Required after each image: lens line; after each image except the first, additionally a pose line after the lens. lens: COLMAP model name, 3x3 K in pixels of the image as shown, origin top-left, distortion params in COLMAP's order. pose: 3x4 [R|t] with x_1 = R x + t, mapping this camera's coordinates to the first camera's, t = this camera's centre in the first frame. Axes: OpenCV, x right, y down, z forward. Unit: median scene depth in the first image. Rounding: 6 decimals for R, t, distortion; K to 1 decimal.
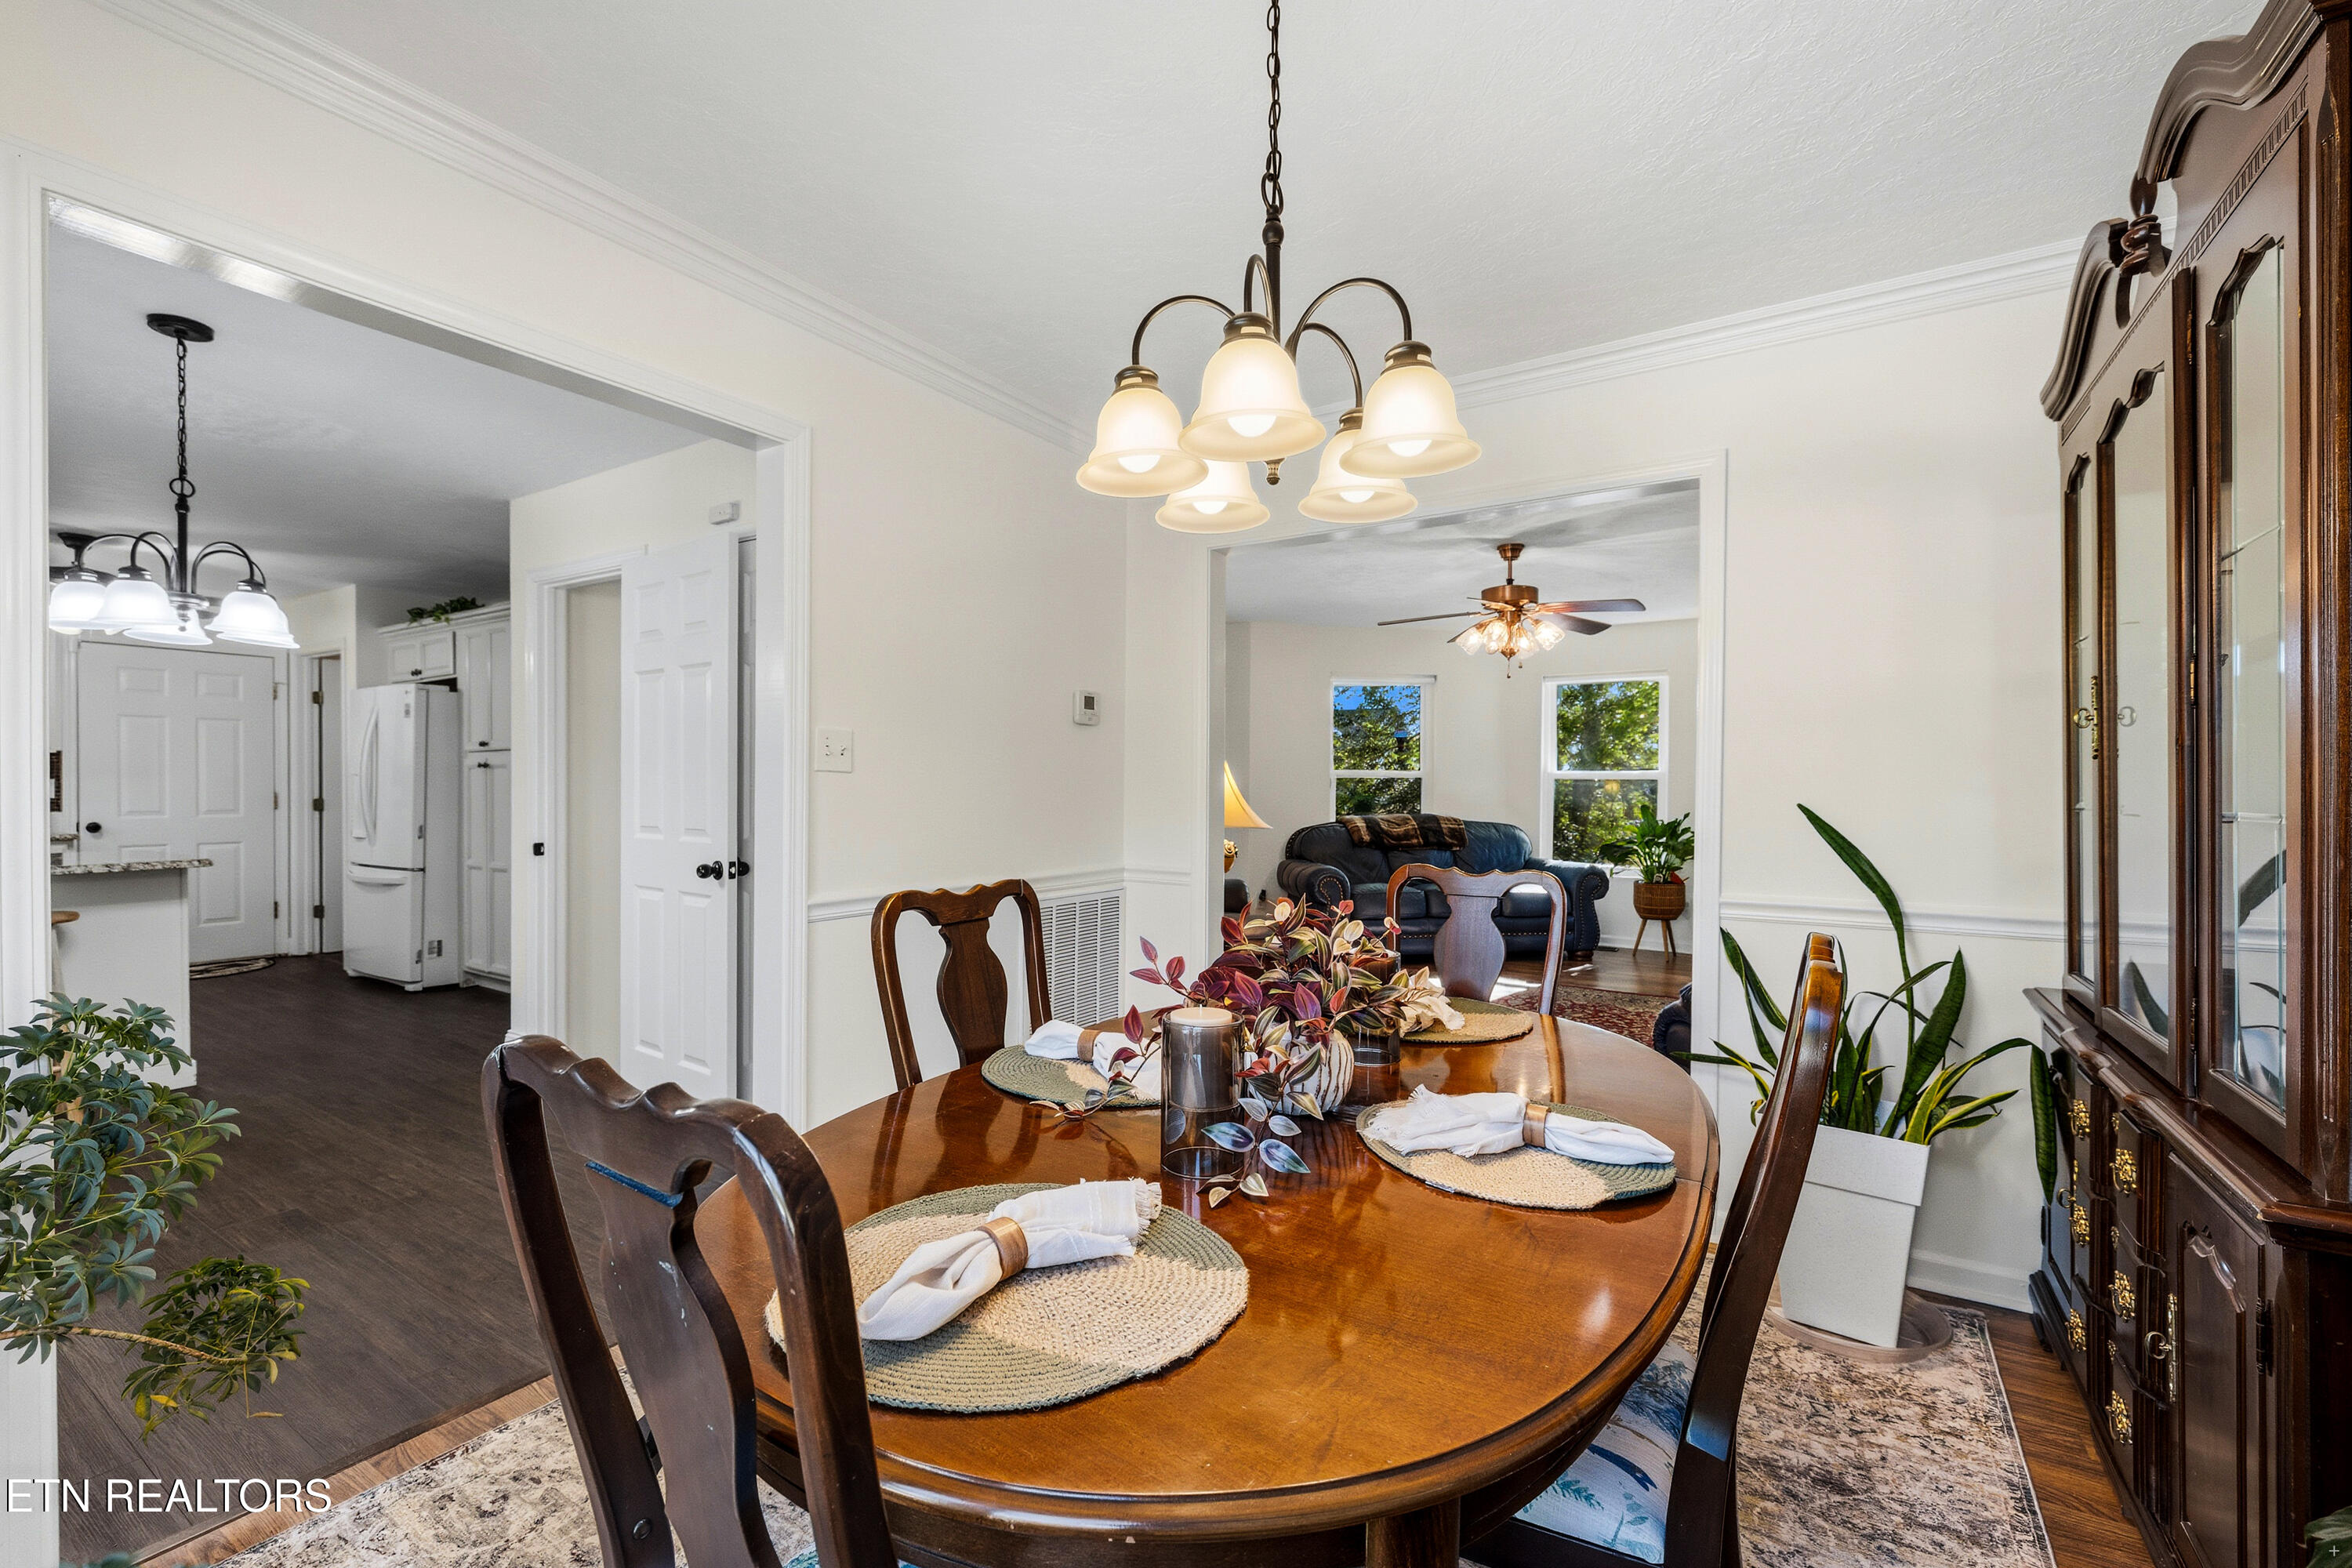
lens RADIAL K [[998.9, 0, 1169.8], [0, 998.9, 781.2], [0, 0, 1]] dist [0.001427, -0.000168]
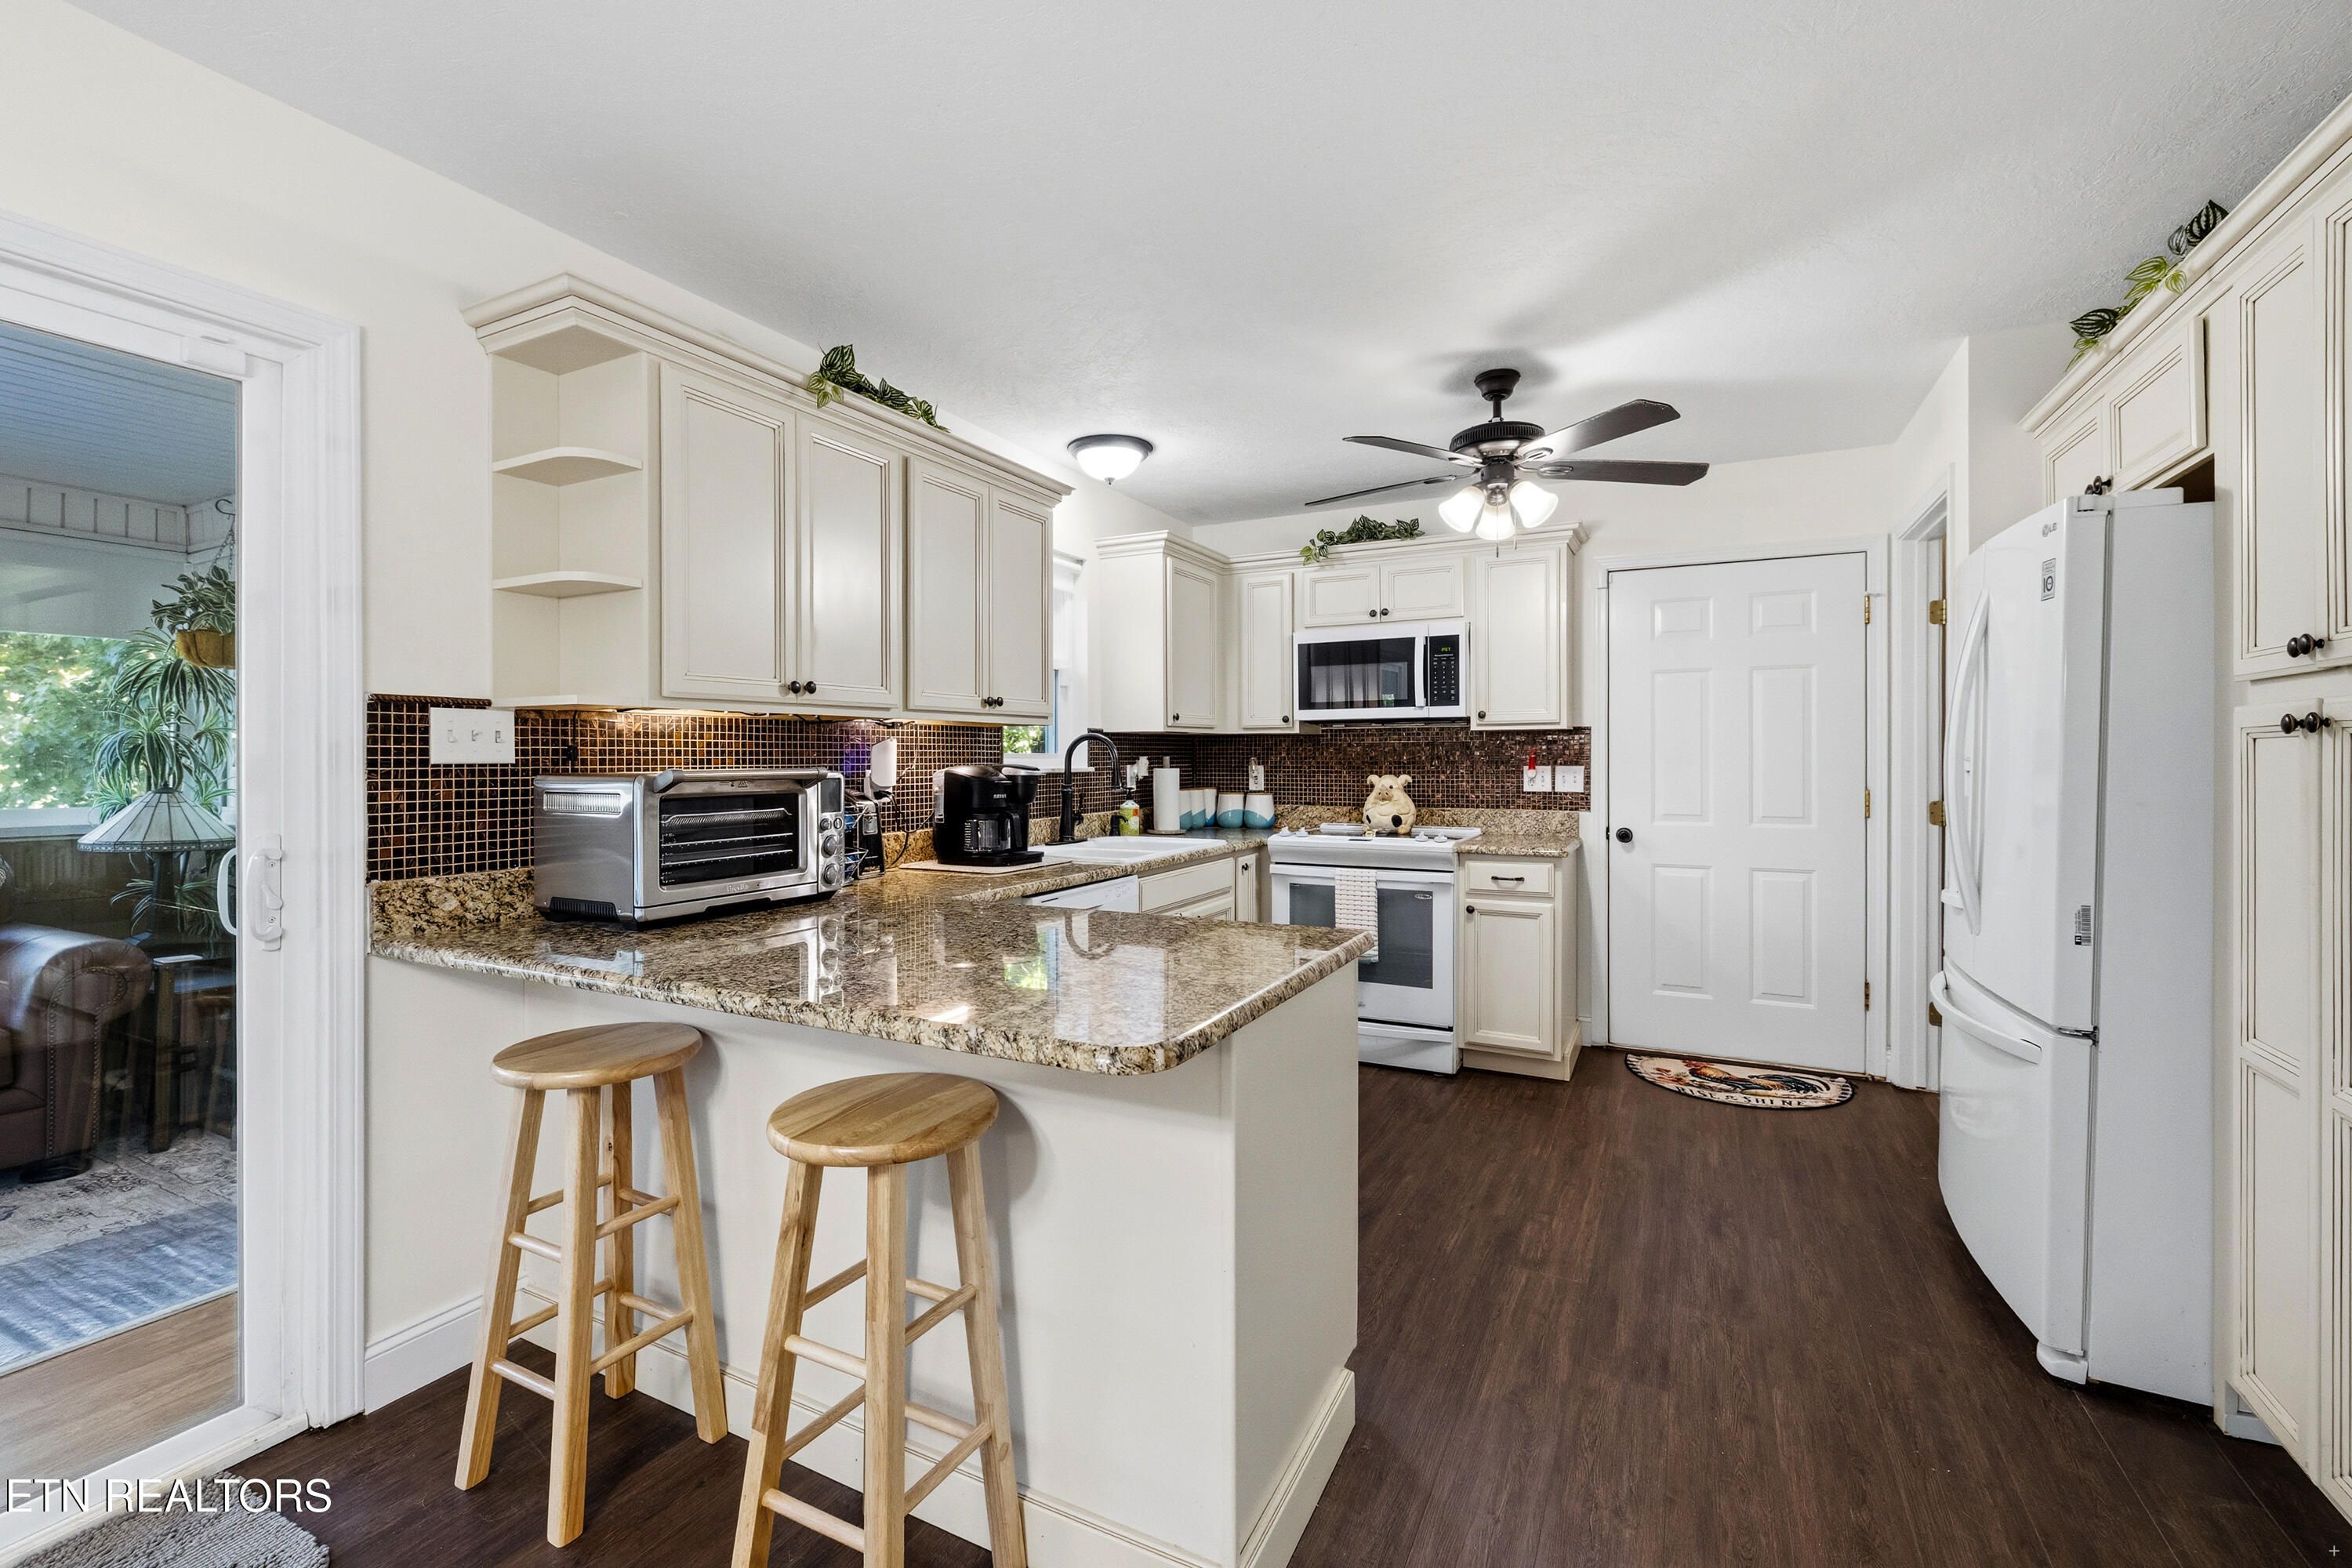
lens RADIAL K [[998.9, 0, 1170.1], [0, 998.9, 769.8], [0, 0, 1]] dist [0.001427, -0.000168]
pose [[0.099222, 0.008048, -0.995033, -0.401582], [0.001388, 0.999965, 0.008226, -0.005702], [0.995064, -0.002197, 0.099208, 0.598262]]
